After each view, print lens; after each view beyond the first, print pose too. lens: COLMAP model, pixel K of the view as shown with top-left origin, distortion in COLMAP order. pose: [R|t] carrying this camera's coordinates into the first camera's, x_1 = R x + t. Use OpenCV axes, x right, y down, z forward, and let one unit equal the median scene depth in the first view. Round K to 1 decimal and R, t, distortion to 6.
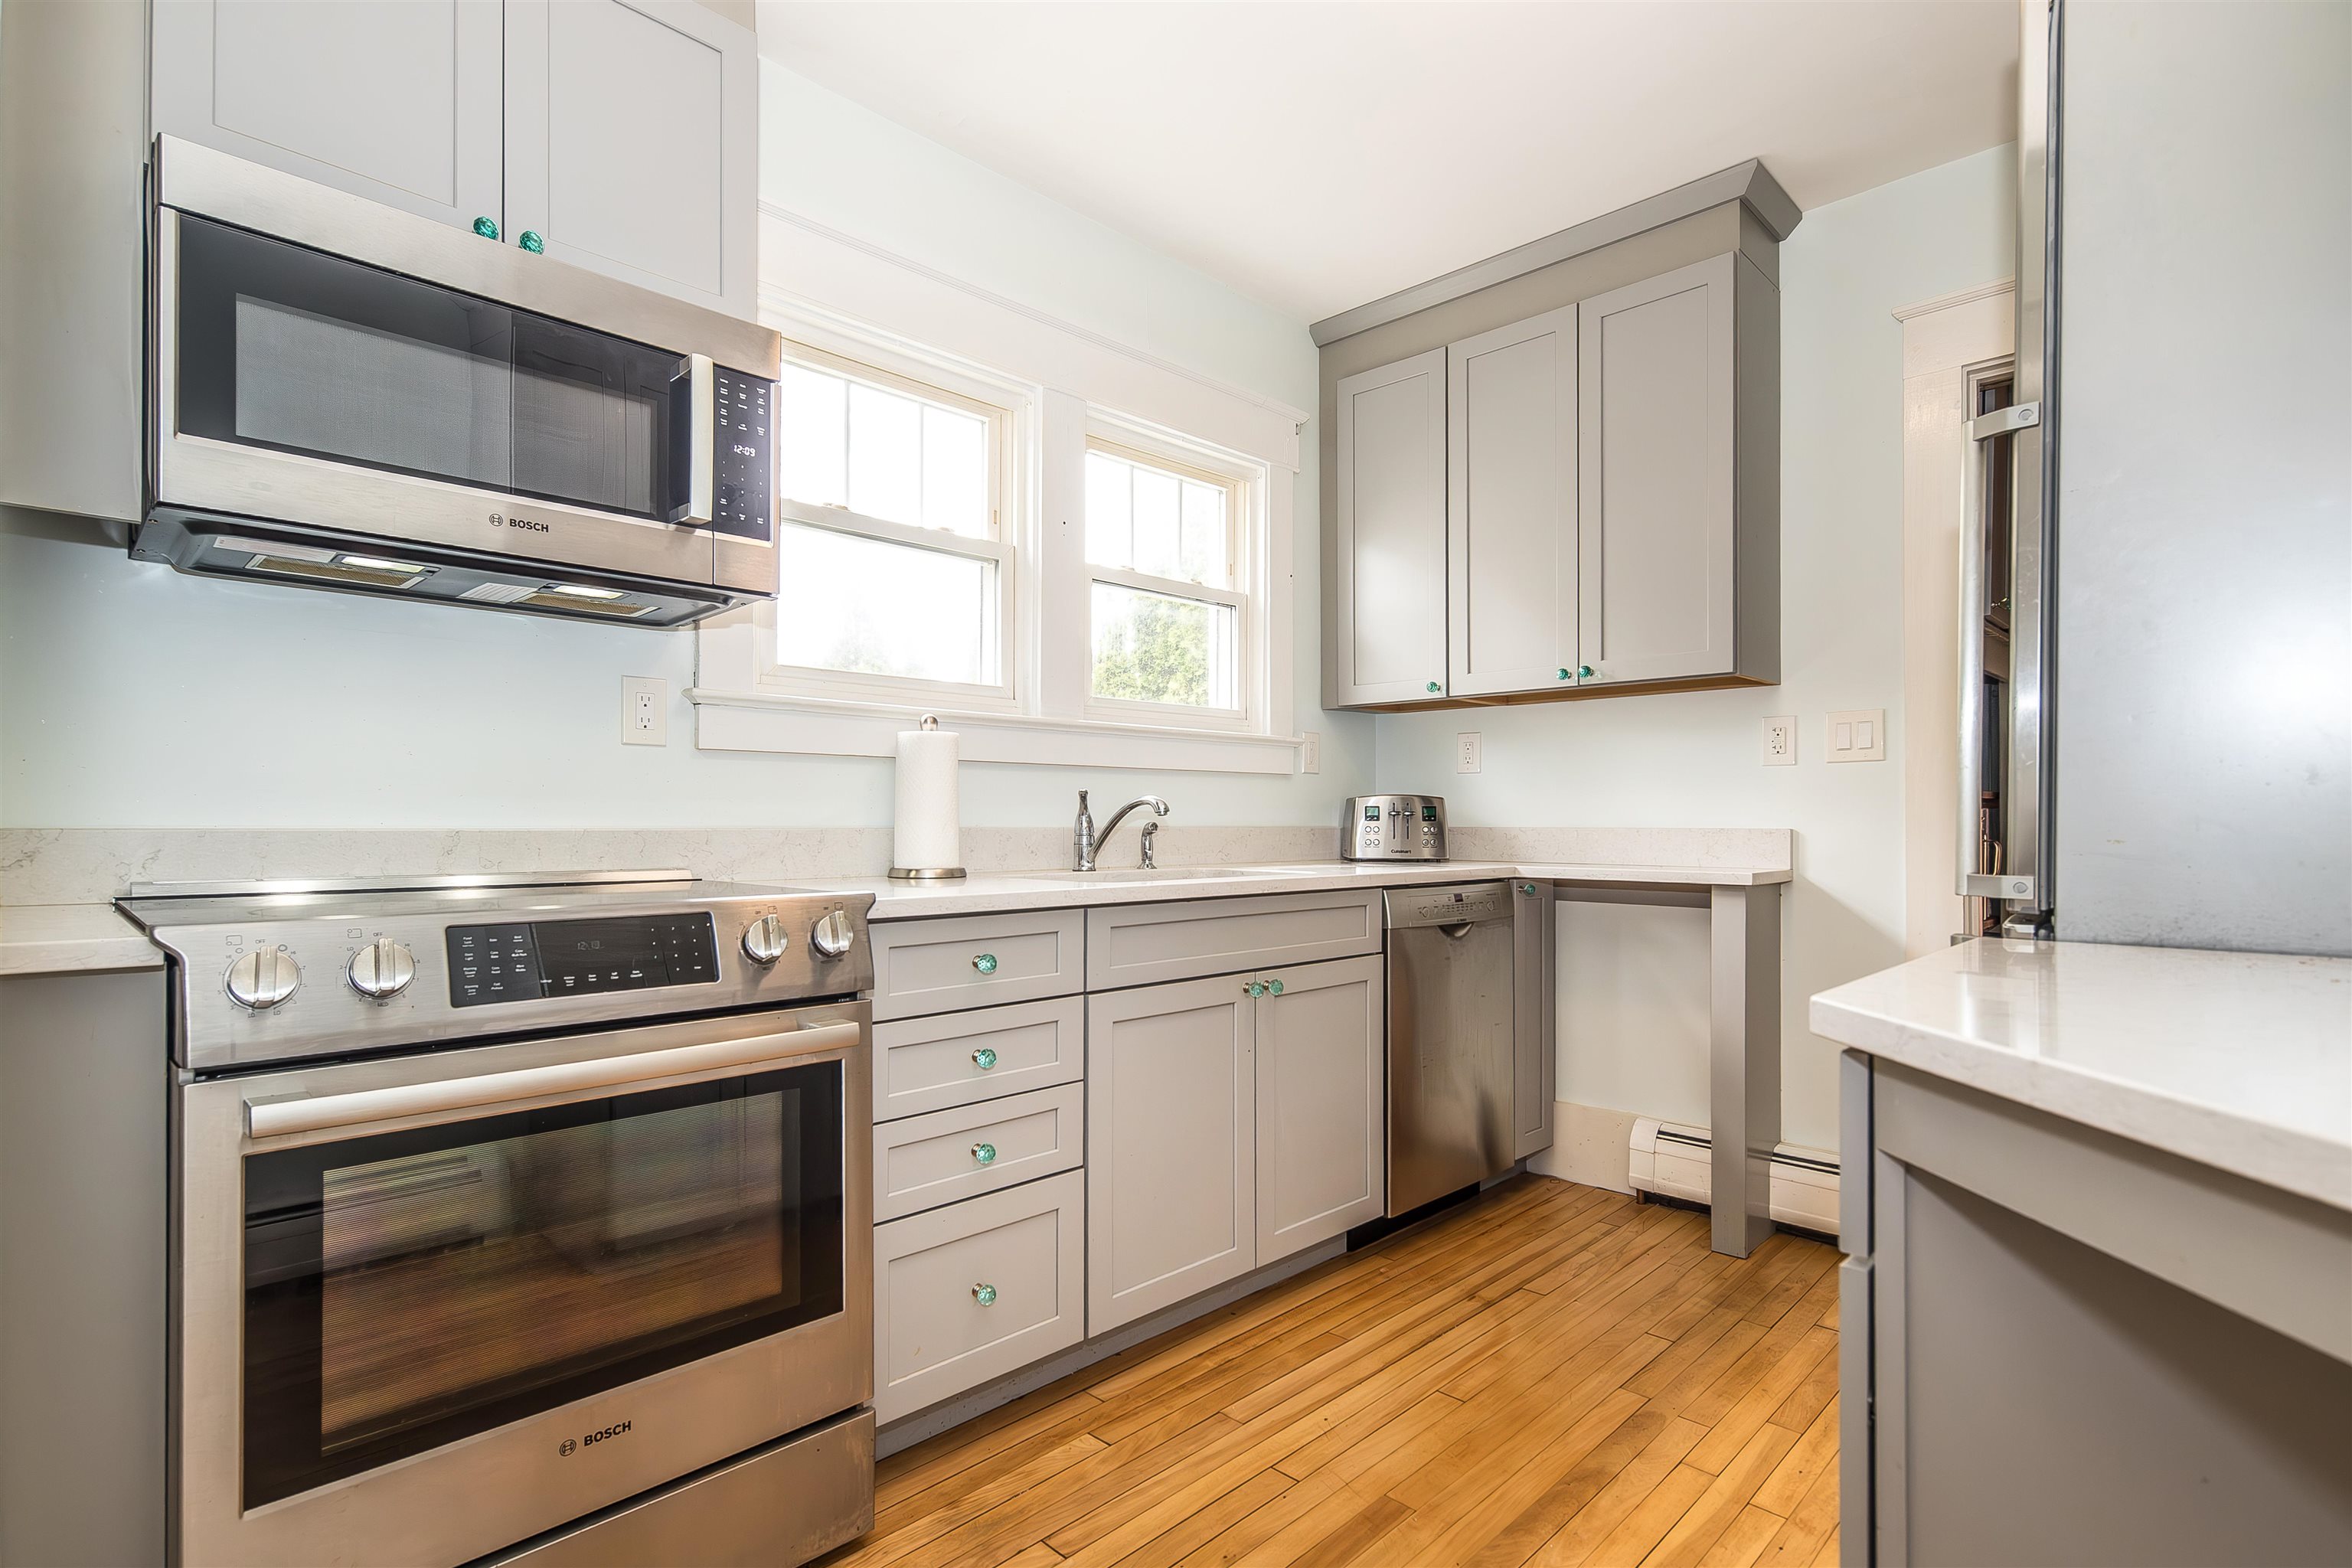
lens RADIAL K [[1154.1, 0, 1176.4], [0, 1154.1, 823.7], [0, 0, 1]] dist [-0.001900, 0.000062]
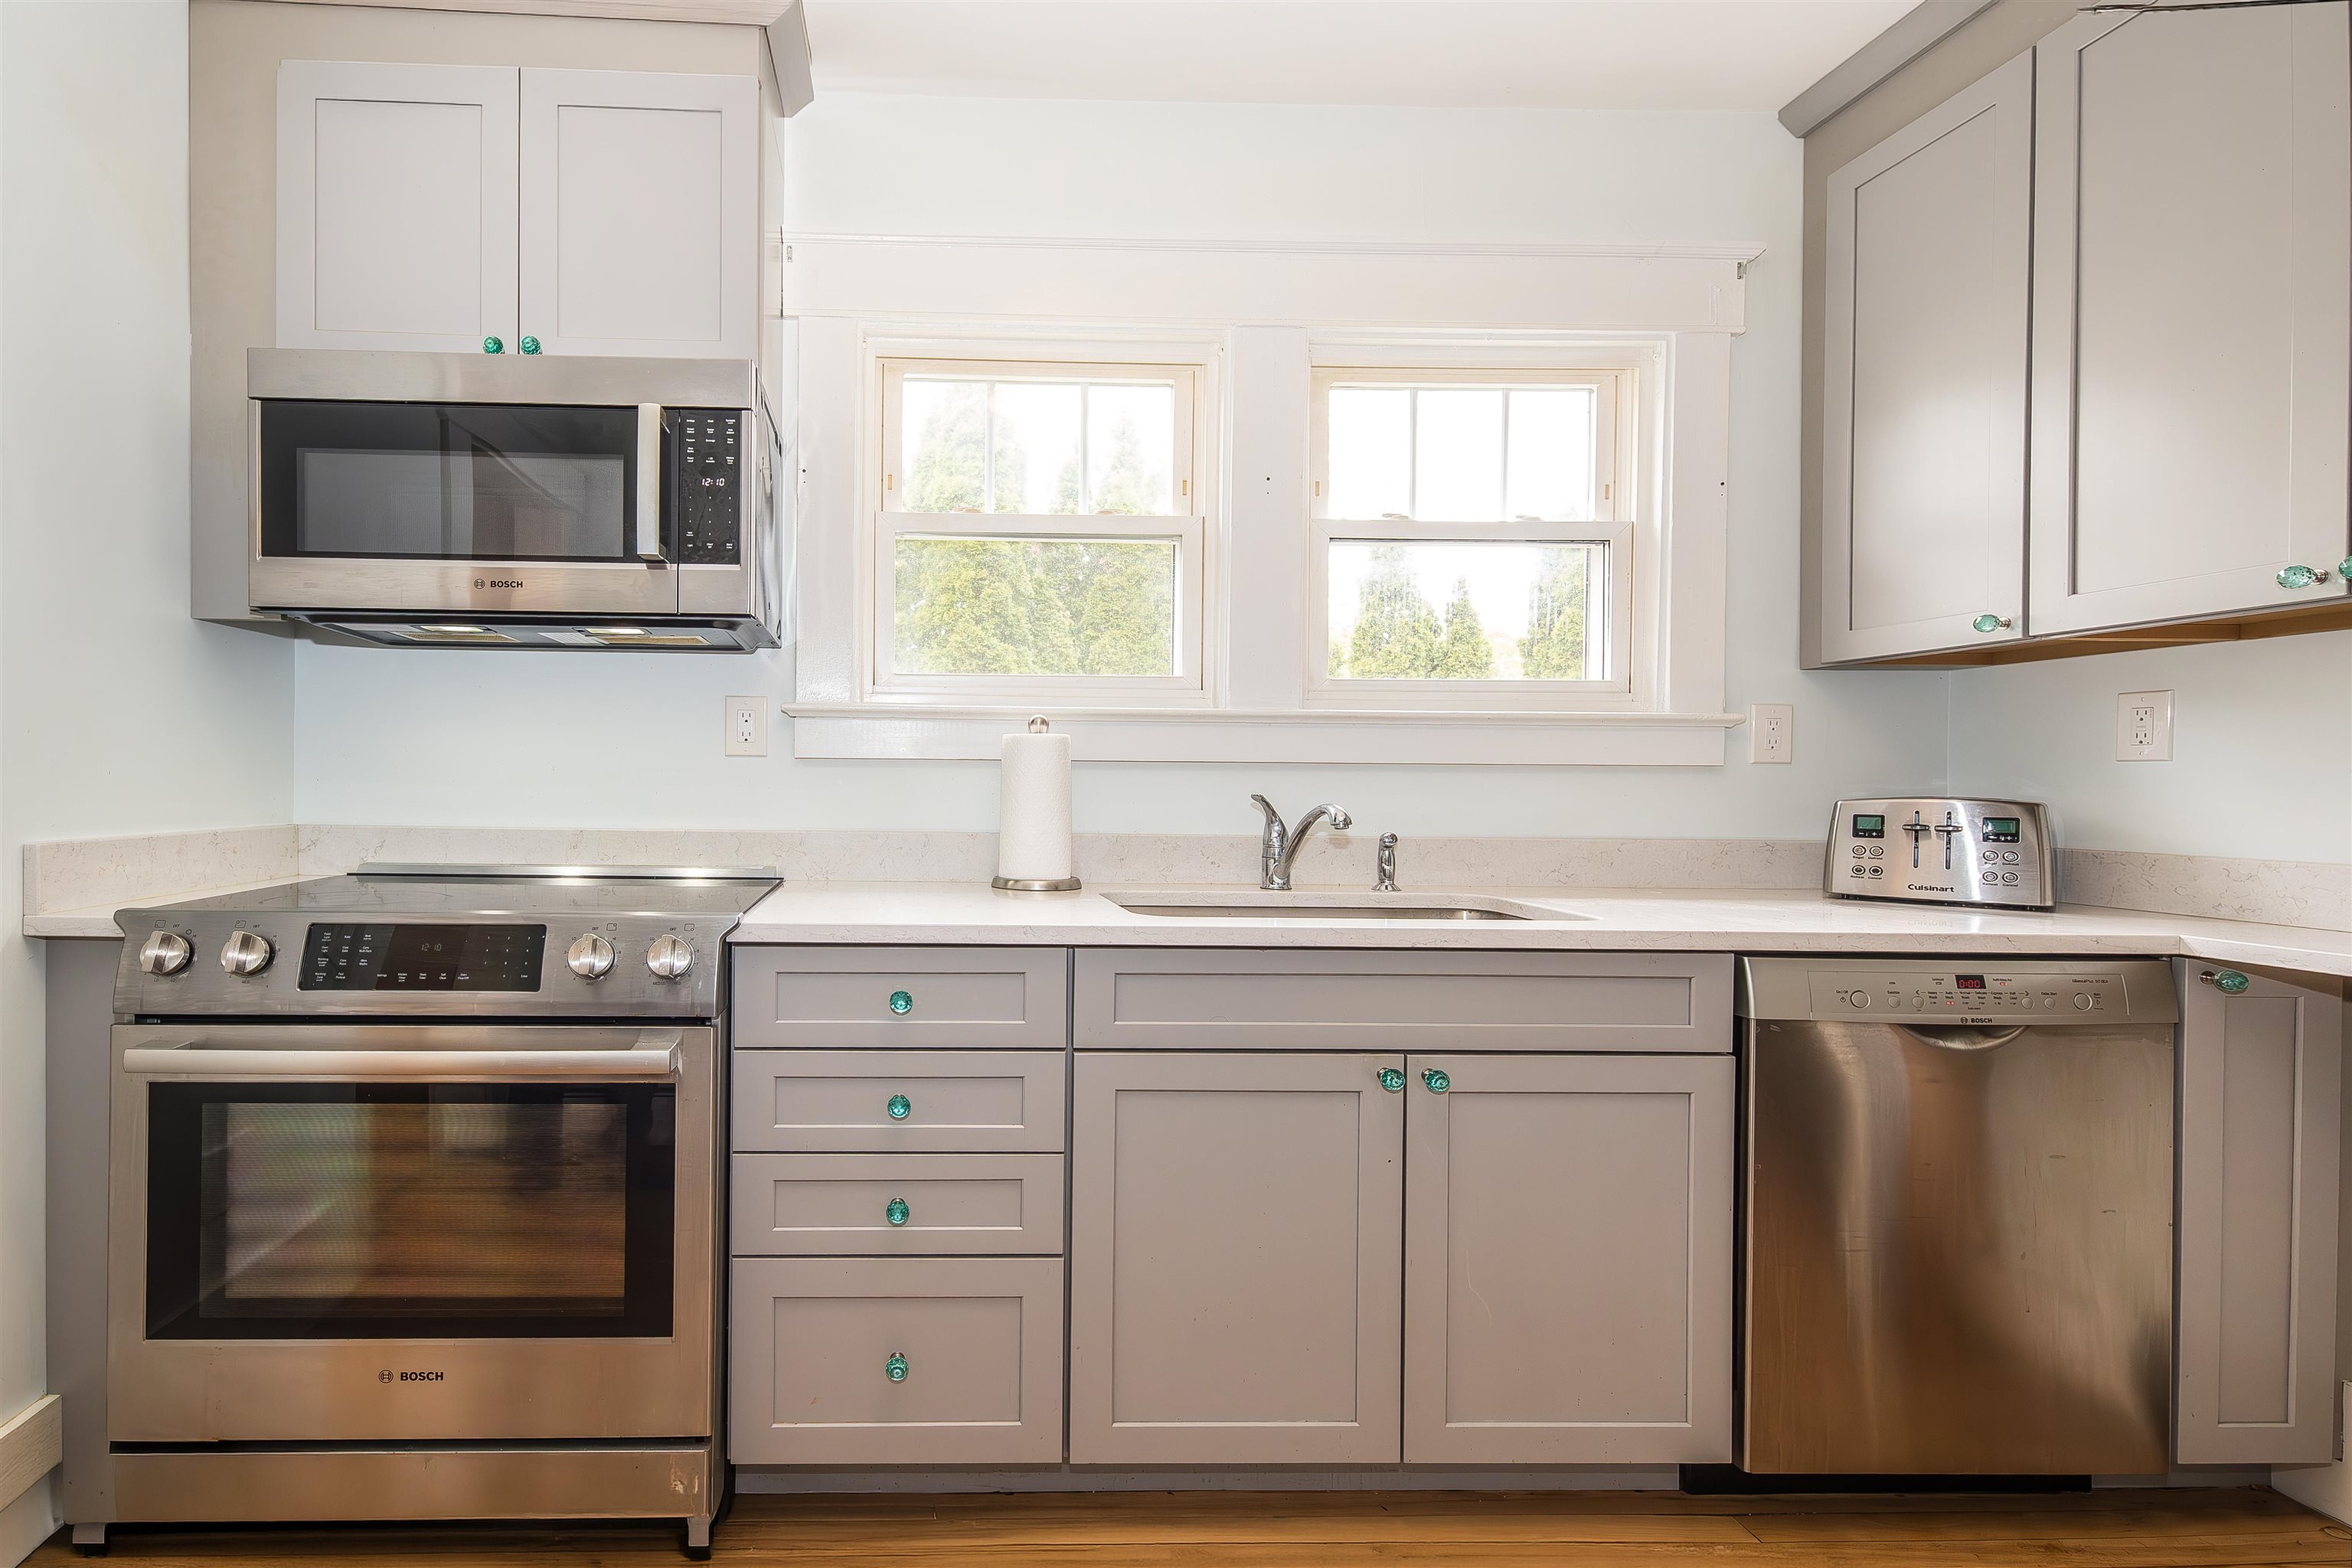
lens RADIAL K [[1022.9, 0, 972.0], [0, 1022.9, 792.0], [0, 0, 1]] dist [0.002610, 0.000311]
pose [[0.712923, 0.019046, -0.700983, 0.384297], [-0.017609, 0.999802, 0.009256, -0.044712], [0.701021, 0.005745, 0.713118, 0.422050]]
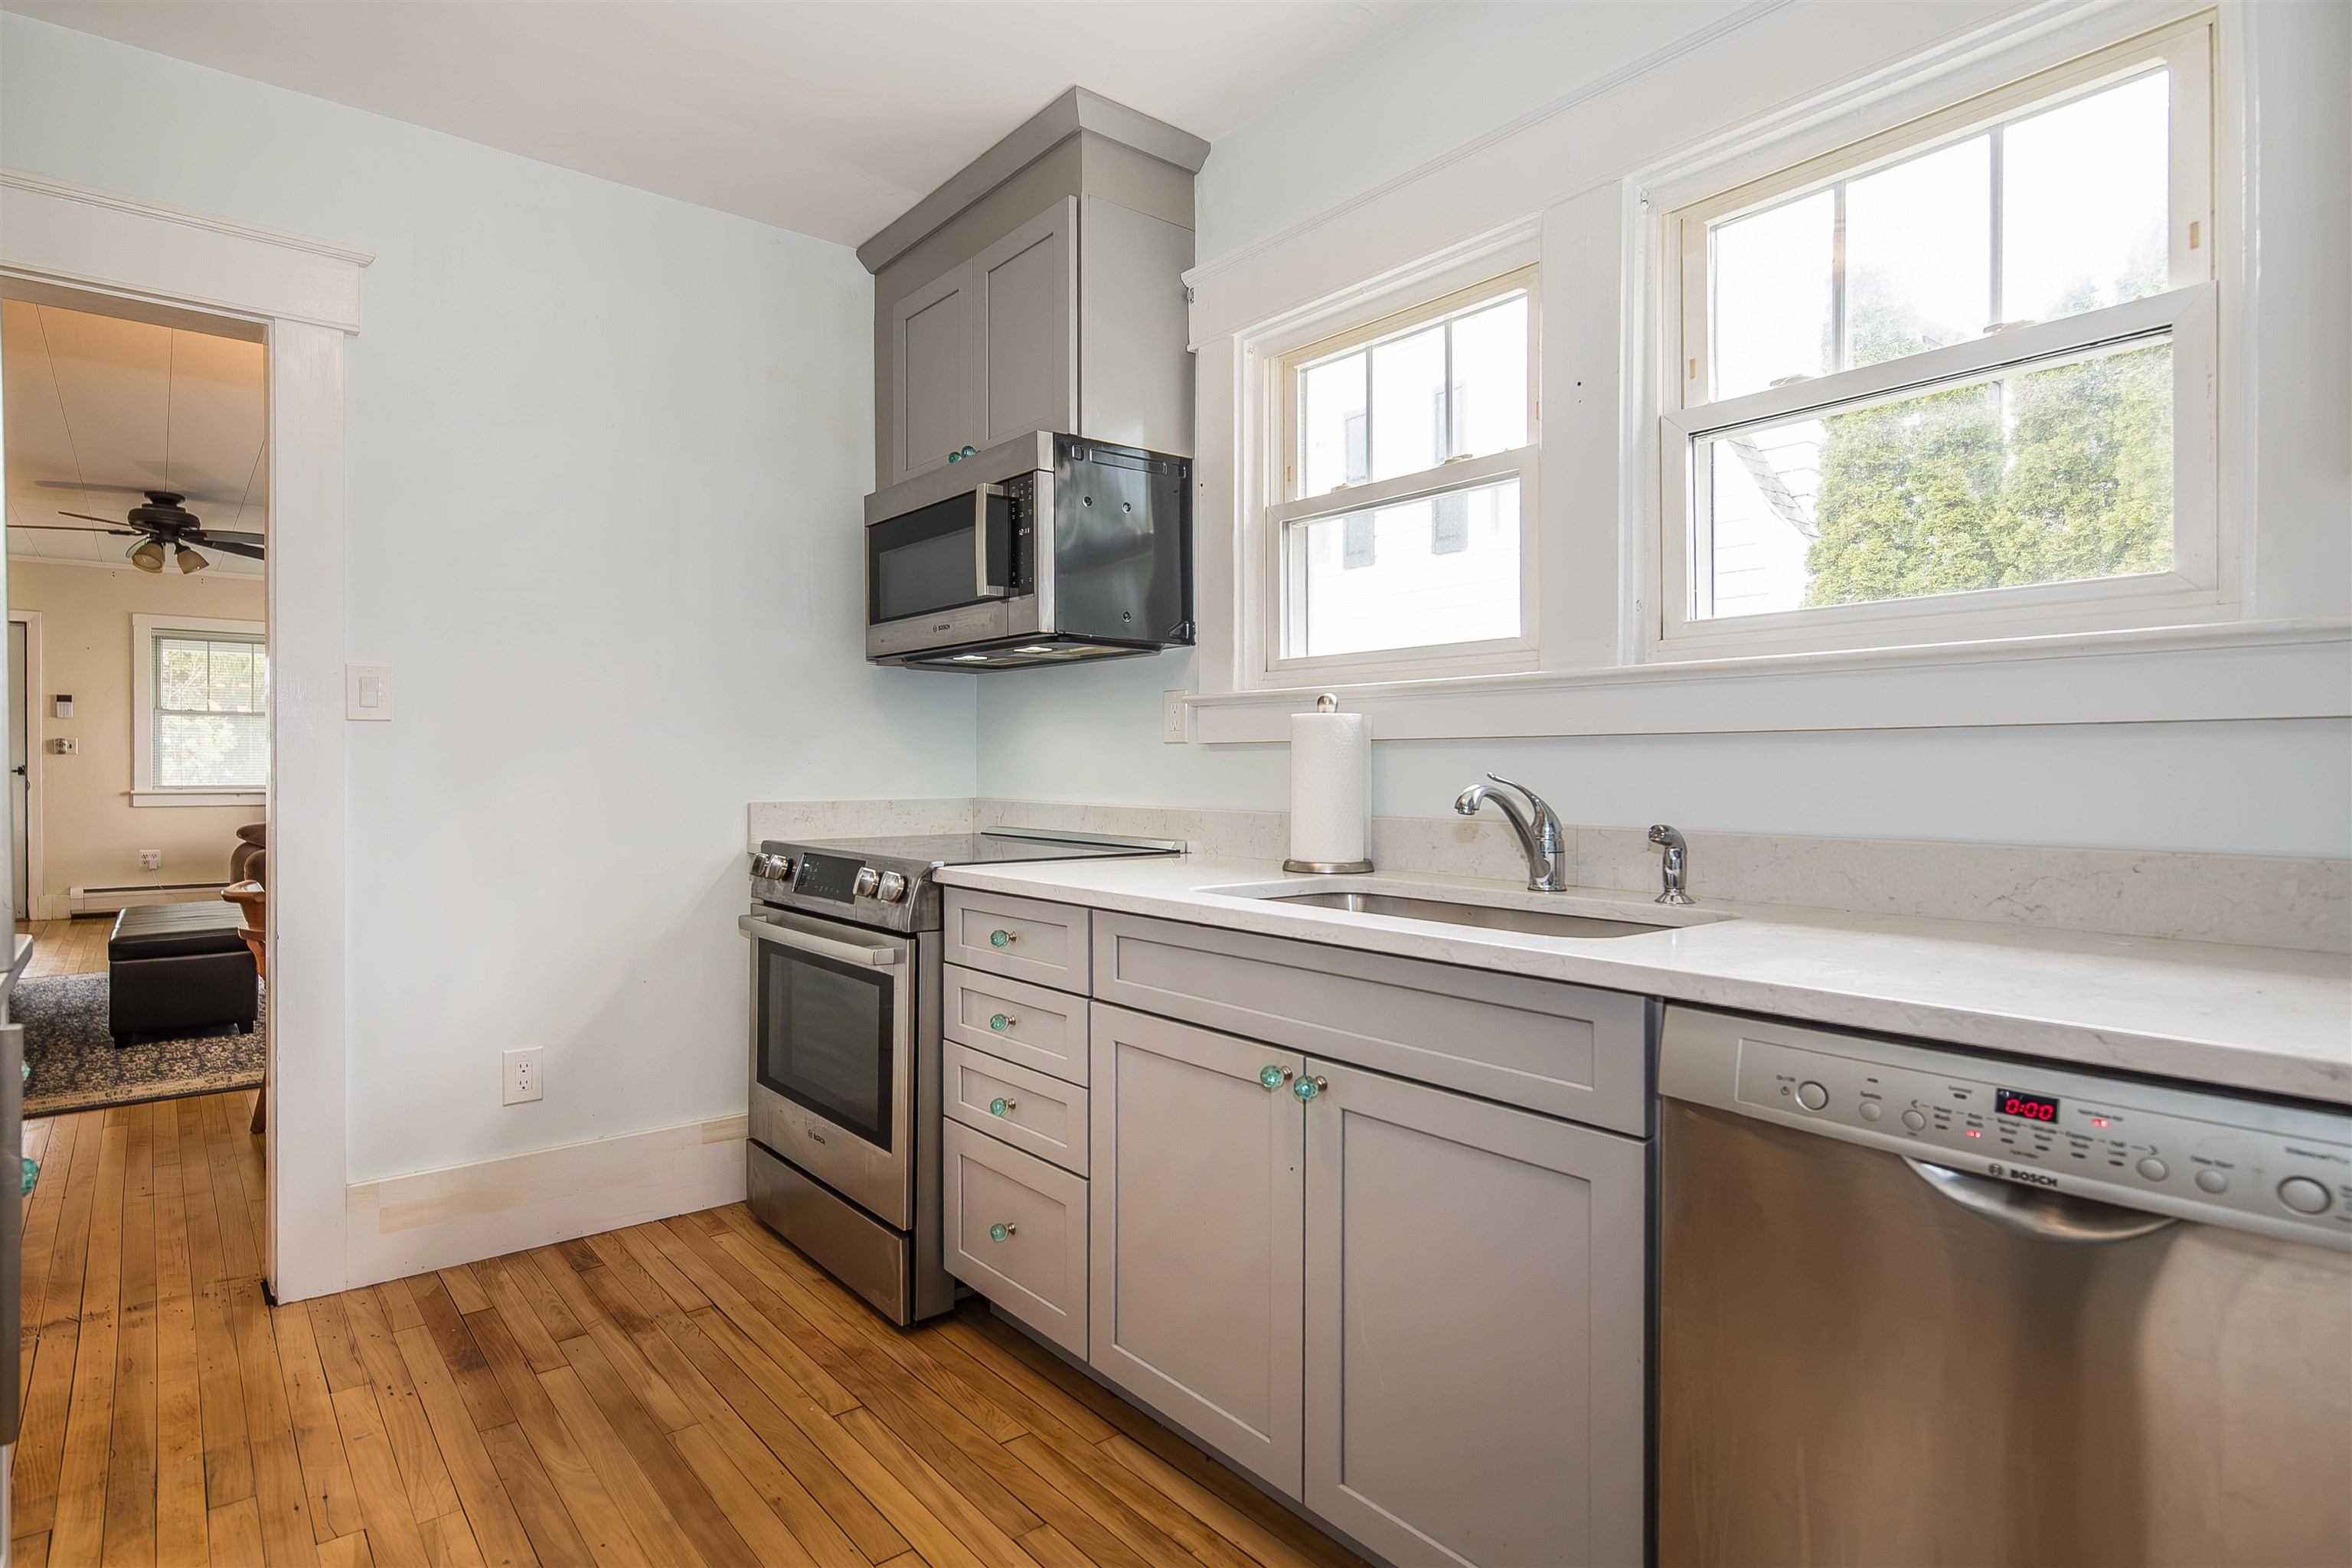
lens RADIAL K [[1192.1, 0, 1176.9], [0, 1192.1, 769.0], [0, 0, 1]] dist [0.002466, 0.000268]
pose [[-0.092704, 0.008672, -0.995656, 0.872364], [-0.005418, 0.999943, 0.009214, -0.050144], [0.995679, 0.006249, -0.092652, 1.143045]]
